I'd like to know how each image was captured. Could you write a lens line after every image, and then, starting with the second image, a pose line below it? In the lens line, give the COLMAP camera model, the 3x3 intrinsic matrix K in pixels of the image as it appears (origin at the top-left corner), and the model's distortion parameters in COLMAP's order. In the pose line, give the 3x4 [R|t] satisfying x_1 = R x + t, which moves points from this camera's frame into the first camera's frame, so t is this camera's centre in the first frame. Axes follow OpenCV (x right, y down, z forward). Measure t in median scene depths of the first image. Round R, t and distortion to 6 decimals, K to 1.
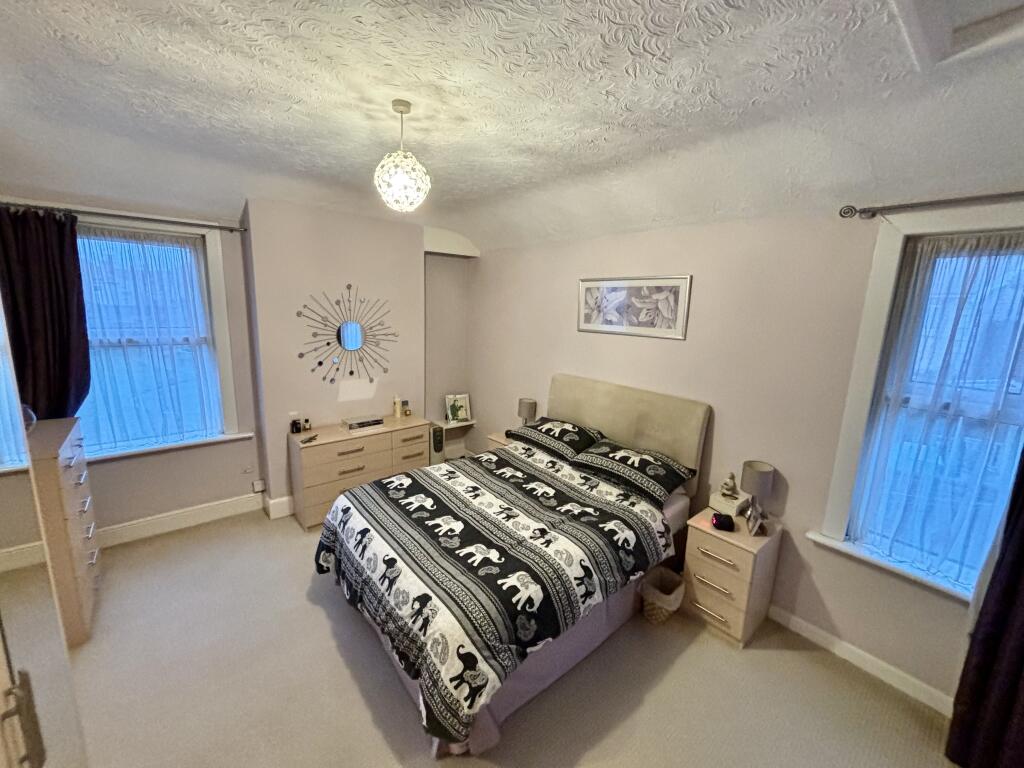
lens RADIAL K [[413.4, 0, 508.1], [0, 413.4, 380.7], [0, 0, 1]] dist [0.021547, -0.009895]
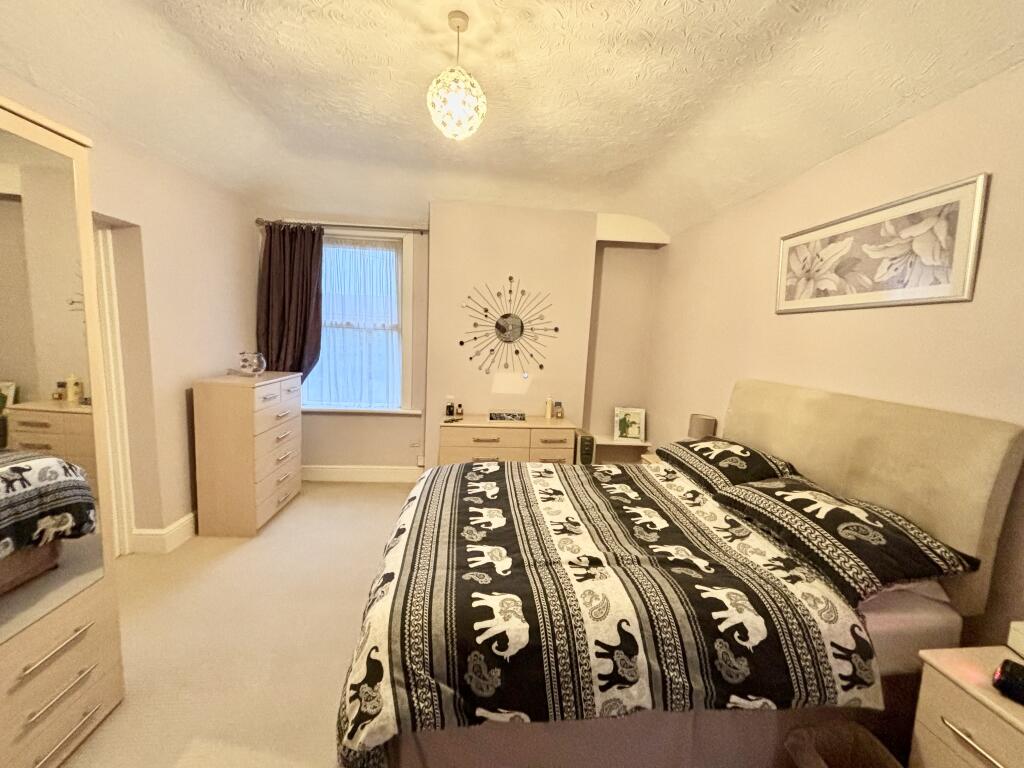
lens RADIAL K [[413.4, 0, 508.1], [0, 413.4, 380.7], [0, 0, 1]] dist [0.021547, -0.009895]
pose [[0.817285, 0.066248, -0.572413, 0.269711], [-0.123579, 0.990407, -0.061821, 0.107192], [0.562826, 0.121263, 0.817632, 0.272237]]
